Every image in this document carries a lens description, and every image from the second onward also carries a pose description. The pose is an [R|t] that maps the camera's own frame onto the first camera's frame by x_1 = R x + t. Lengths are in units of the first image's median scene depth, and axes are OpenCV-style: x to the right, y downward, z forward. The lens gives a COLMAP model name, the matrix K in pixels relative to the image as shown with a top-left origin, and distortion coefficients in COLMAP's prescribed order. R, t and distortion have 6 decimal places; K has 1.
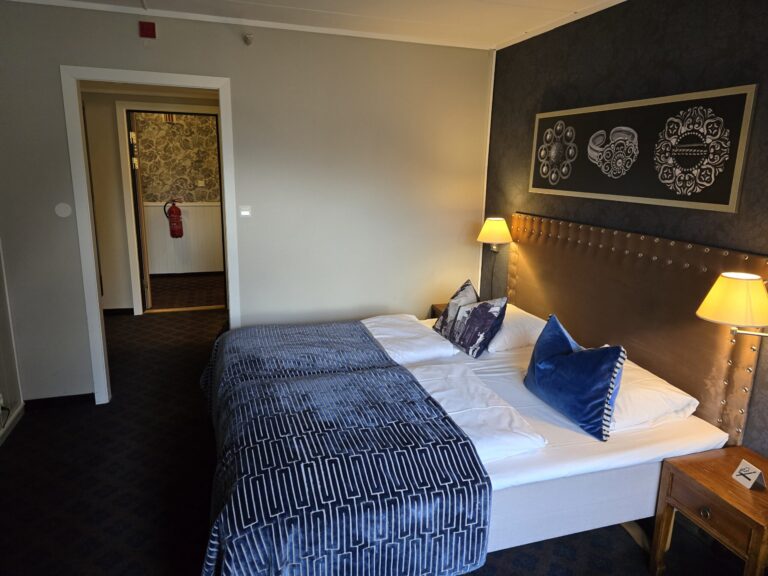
lens RADIAL K [[514.0, 0, 385.8], [0, 514.0, 285.0], [0, 0, 1]] dist [0.066274, -0.058863]
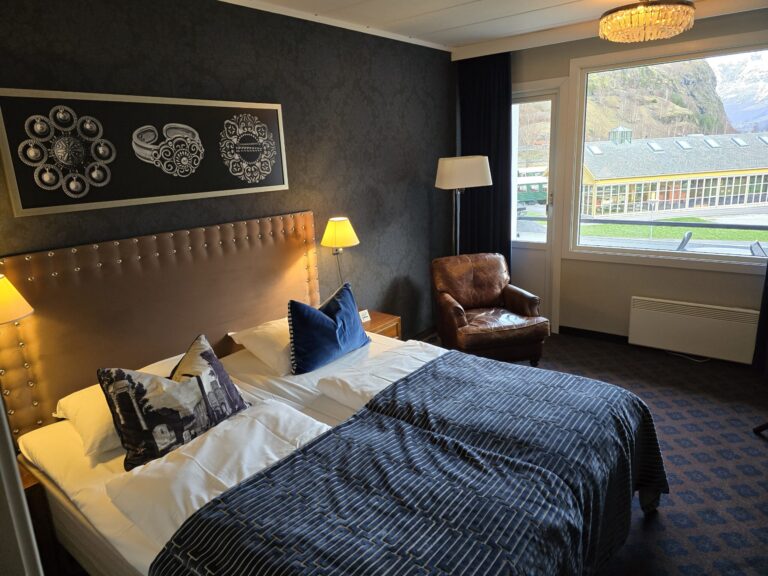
lens RADIAL K [[514.0, 0, 366.9], [0, 514.0, 285.6], [0, 0, 1]] dist [0.066274, -0.058863]
pose [[-0.532374, -0.197417, 0.823167, -0.597990], [0.238738, 0.897936, 0.369750, -0.309964], [-0.812146, 0.393367, -0.430907, 1.262824]]
